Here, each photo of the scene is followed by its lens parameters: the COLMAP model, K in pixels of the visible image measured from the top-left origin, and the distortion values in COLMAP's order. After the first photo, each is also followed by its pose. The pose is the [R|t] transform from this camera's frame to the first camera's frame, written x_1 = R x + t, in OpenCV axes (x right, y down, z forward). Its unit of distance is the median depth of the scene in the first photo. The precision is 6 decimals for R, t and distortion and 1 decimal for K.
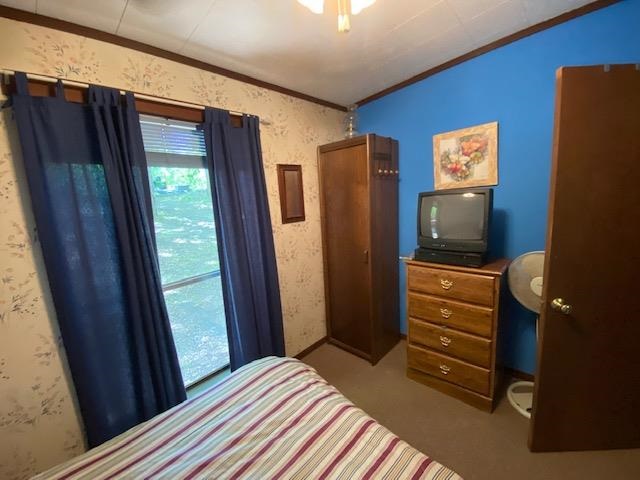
lens RADIAL K [[260.8, 0, 322.3], [0, 260.8, 239.8], [0, 0, 1]] dist [0.029088, -0.027558]
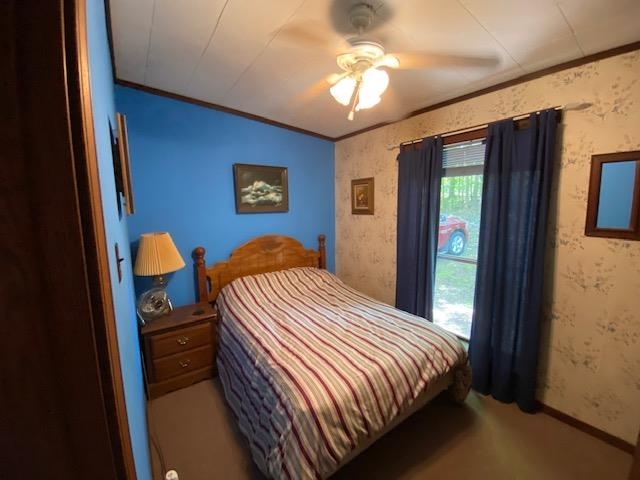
lens RADIAL K [[260.8, 0, 322.3], [0, 260.8, 239.8], [0, 0, 1]] dist [0.029088, -0.027558]
pose [[-0.219353, 0.187876, -0.957386, 0.919911], [-0.151076, 0.962907, 0.223574, -0.130967], [0.963878, 0.193680, -0.182833, 0.538144]]
